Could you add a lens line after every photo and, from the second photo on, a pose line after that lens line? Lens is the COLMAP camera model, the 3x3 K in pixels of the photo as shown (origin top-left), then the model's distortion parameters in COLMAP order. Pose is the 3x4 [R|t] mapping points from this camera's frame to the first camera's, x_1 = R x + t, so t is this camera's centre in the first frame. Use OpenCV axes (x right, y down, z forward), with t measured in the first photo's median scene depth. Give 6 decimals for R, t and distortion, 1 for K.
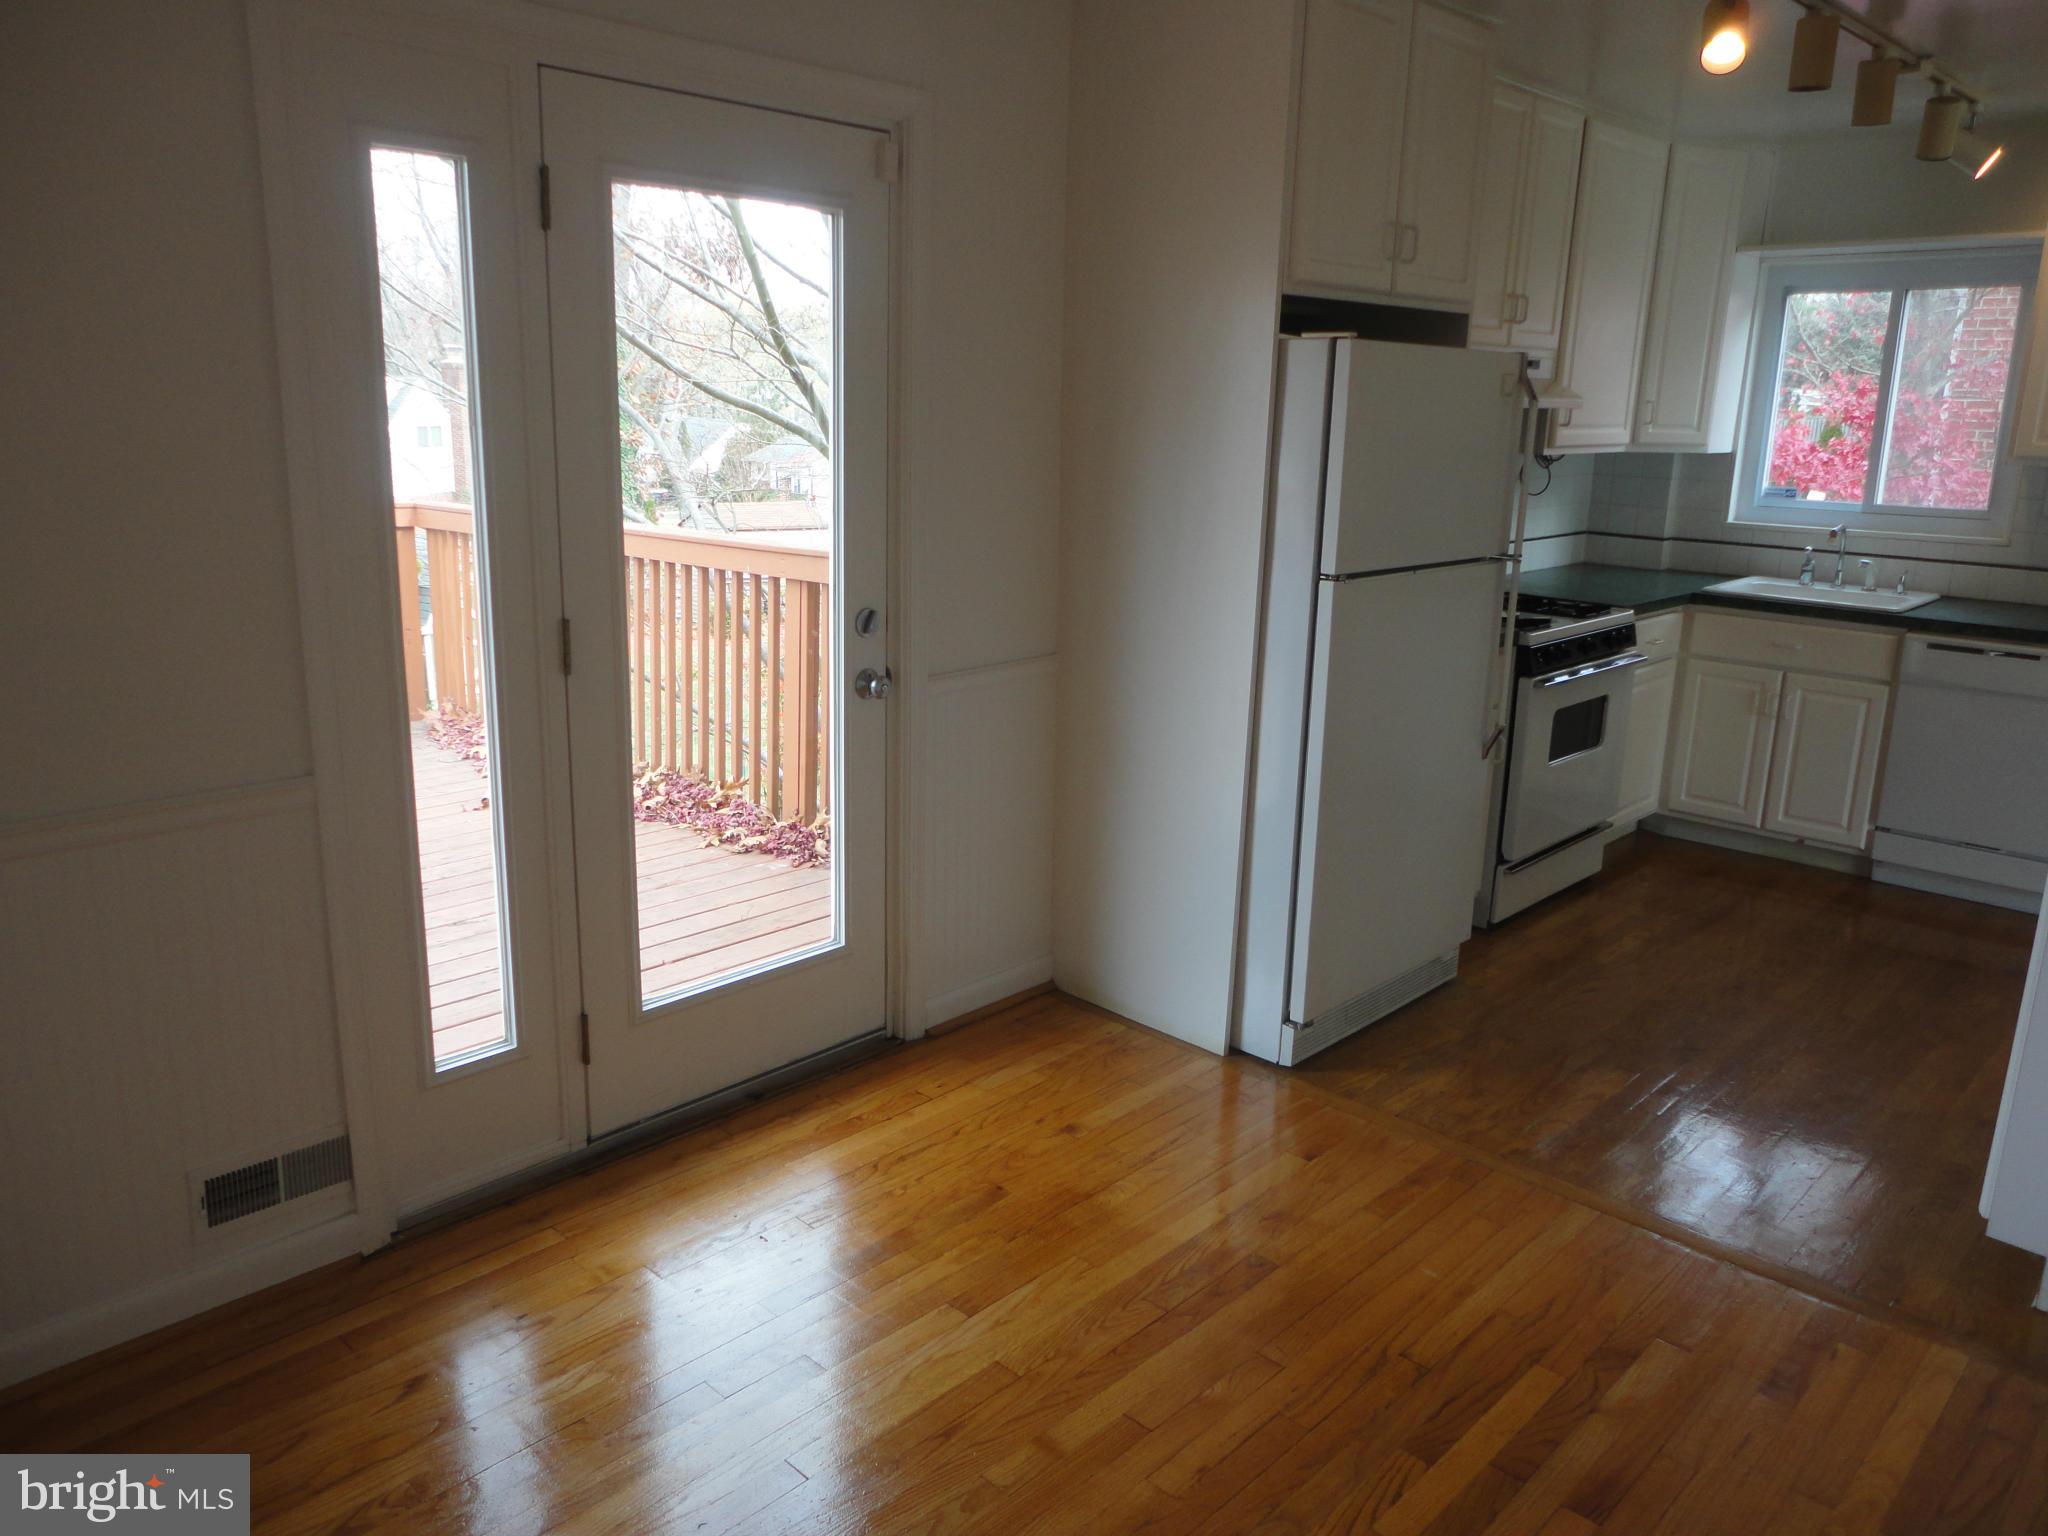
lens RADIAL K [[1485.5, 0, 1023.2], [0, 1485.5, 757.1], [0, 0, 1]] dist [-0.008660, -0.001710]
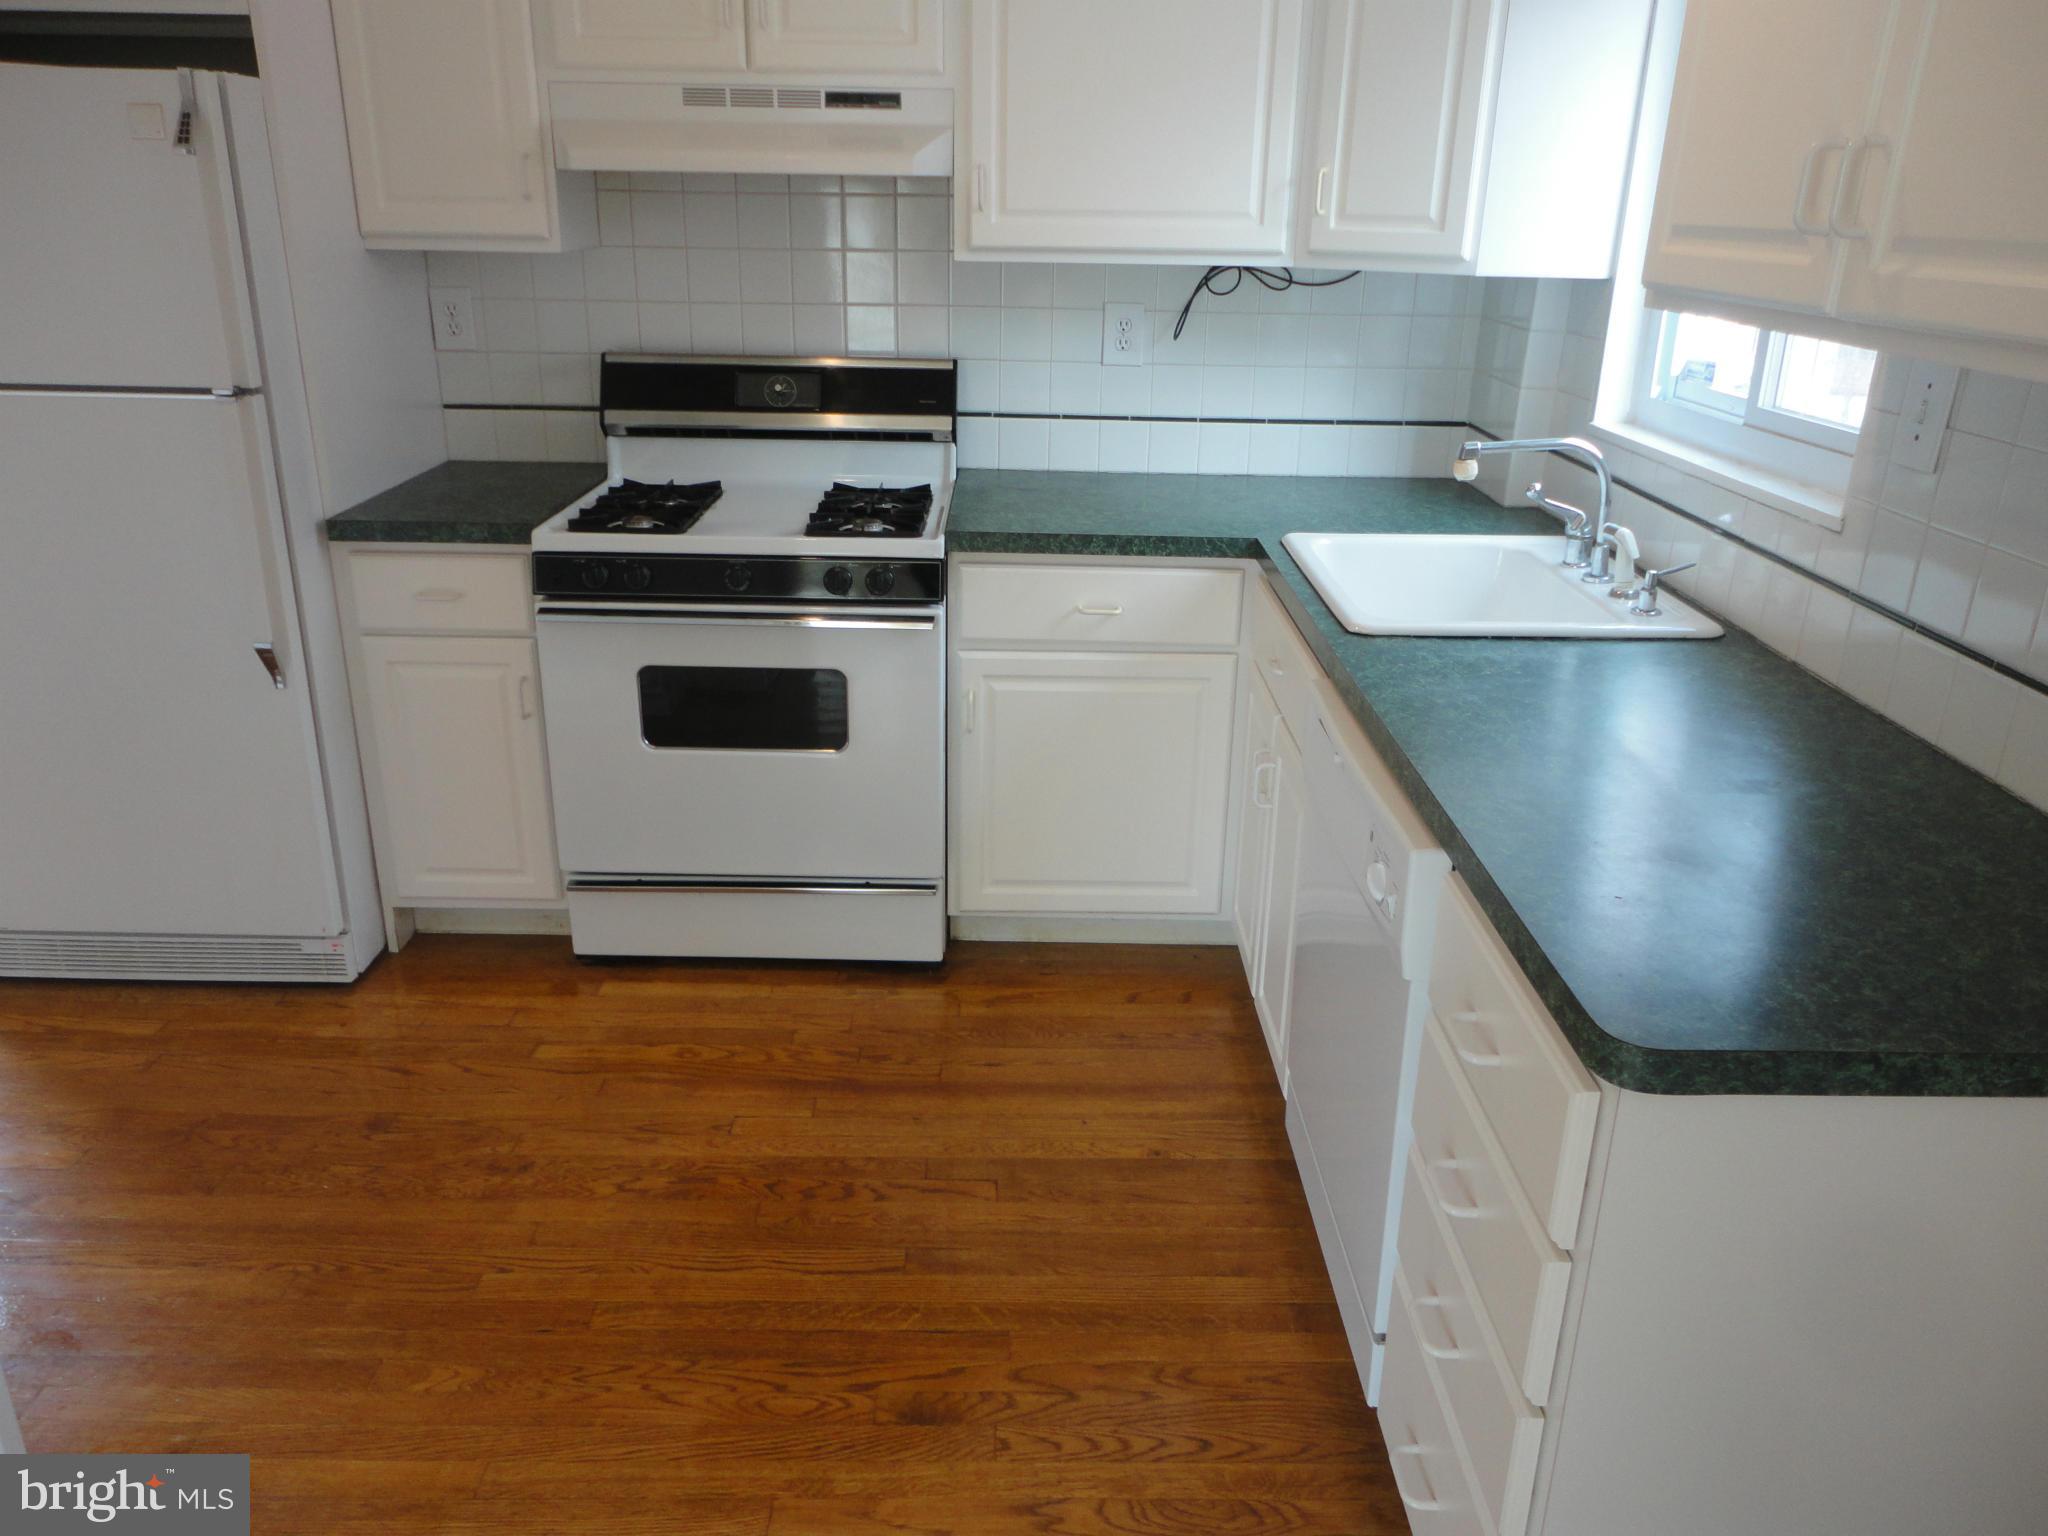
lens RADIAL K [[1485.5, 0, 1023.2], [0, 1485.5, 757.1], [0, 0, 1]] dist [-0.008660, -0.001710]
pose [[0.694710, 0.242196, -0.677288, 0.865626], [-0.177158, 0.970213, 0.165230, -0.120559], [0.697132, 0.005200, 0.716924, 0.626352]]
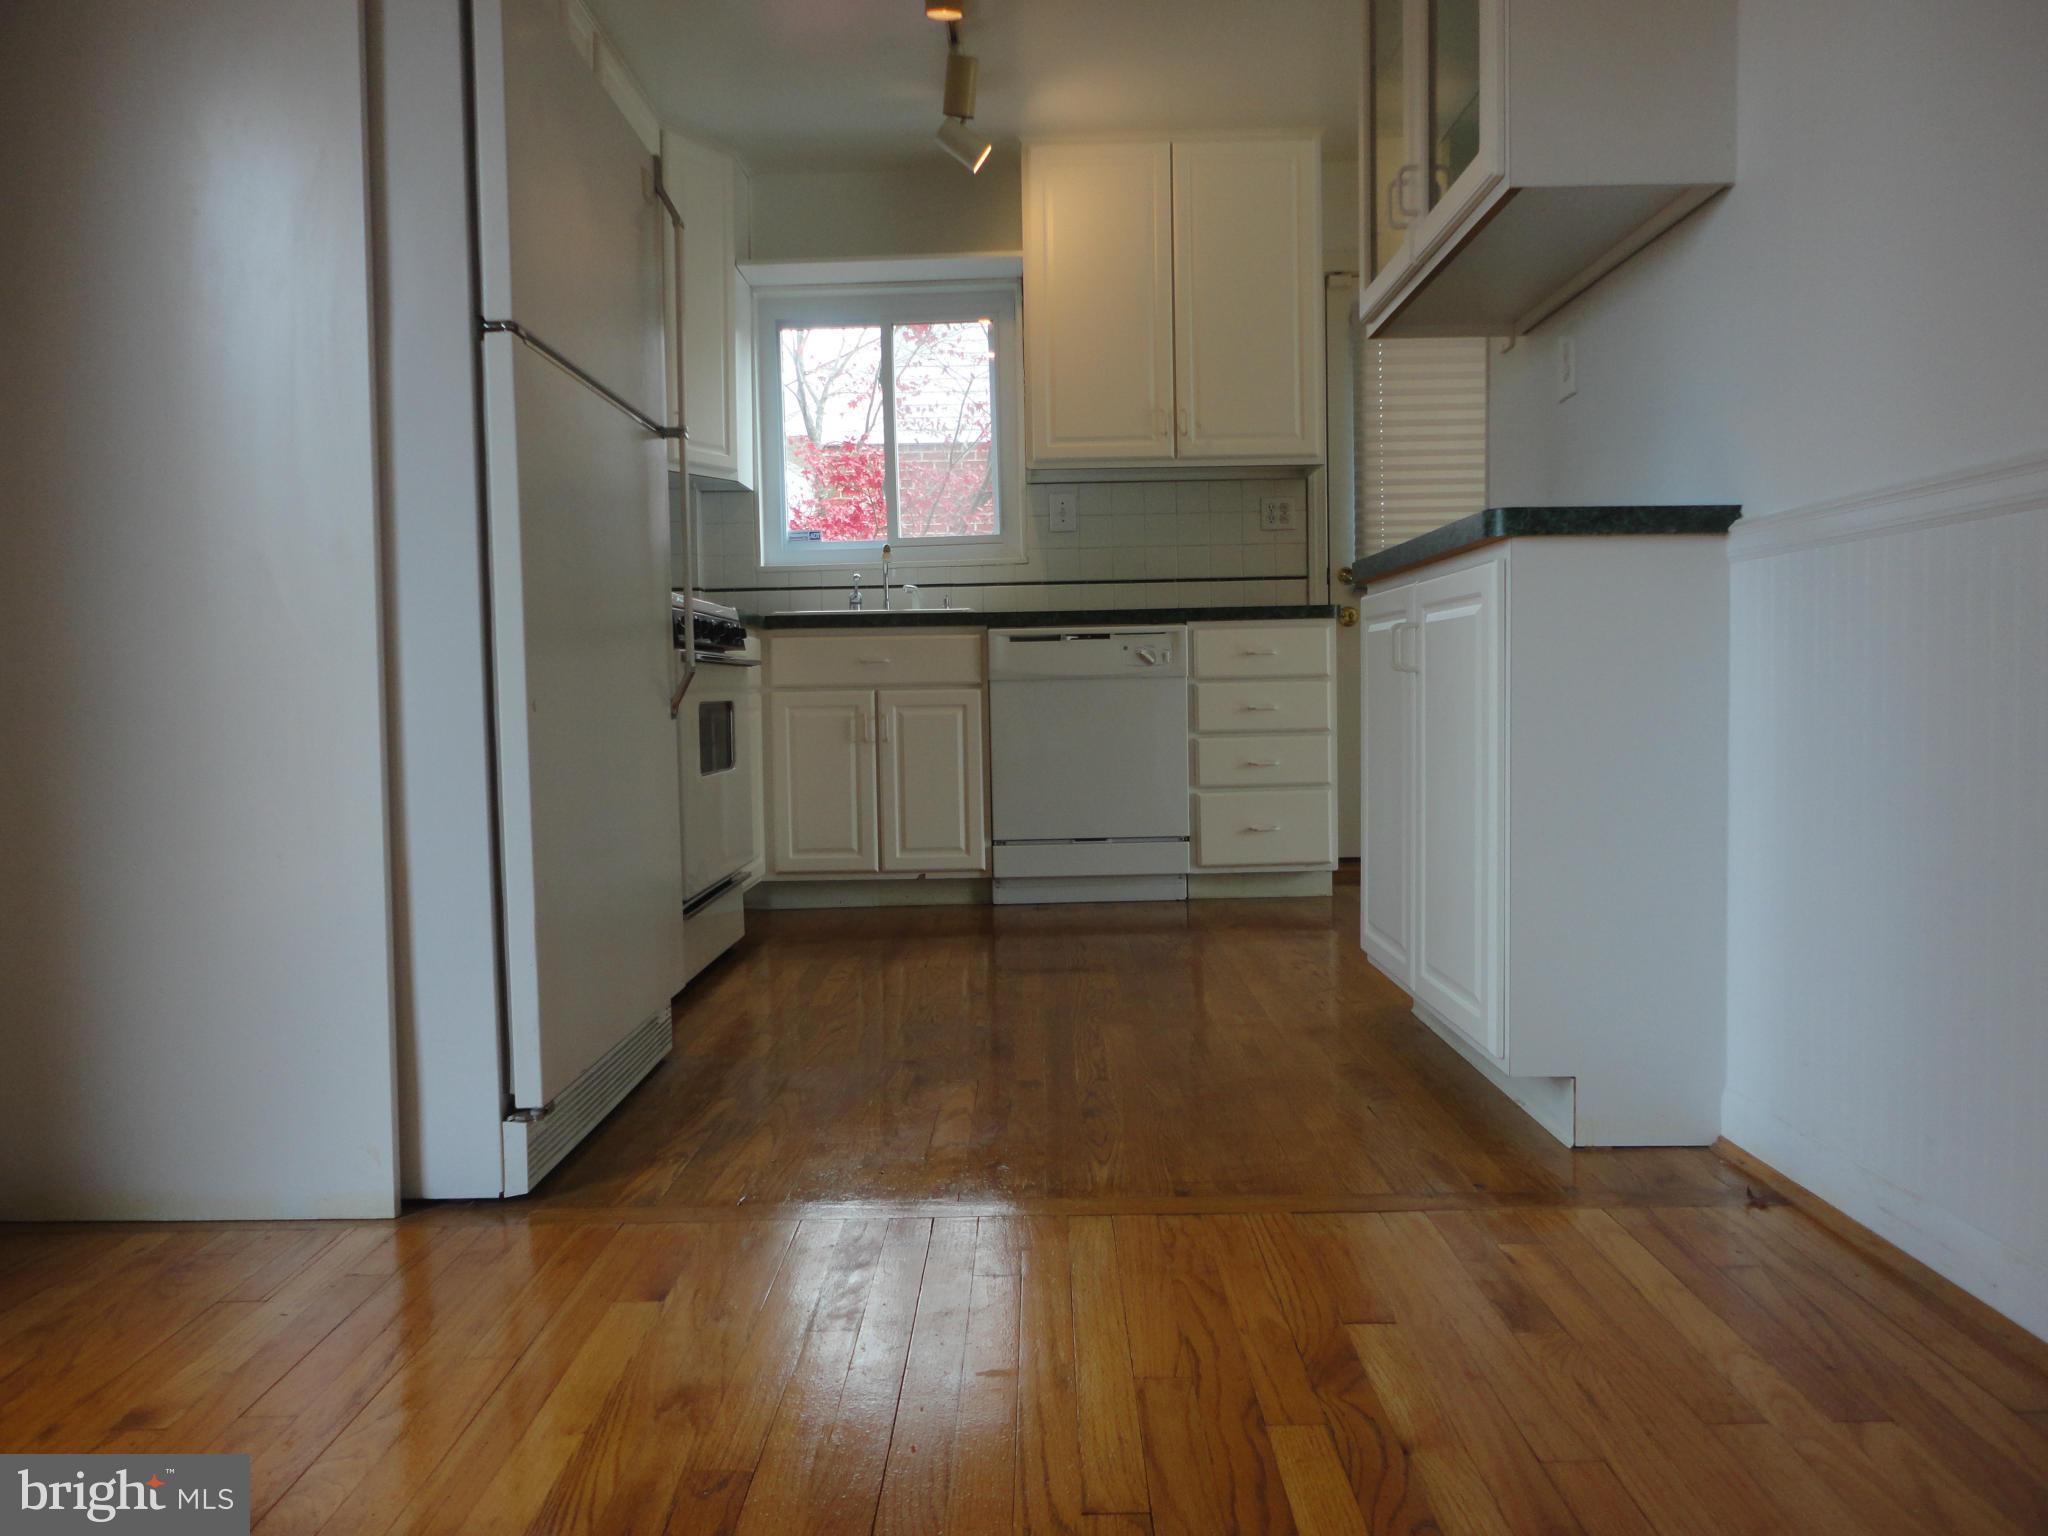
lens RADIAL K [[1485.5, 0, 1023.2], [0, 1485.5, 757.1], [0, 0, 1]] dist [-0.008660, -0.001710]
pose [[0.729399, -0.071030, 0.680391, -0.042354], [0.200896, 0.972981, -0.113791, 0.109678], [-0.653925, 0.219687, 0.723961, 0.313553]]
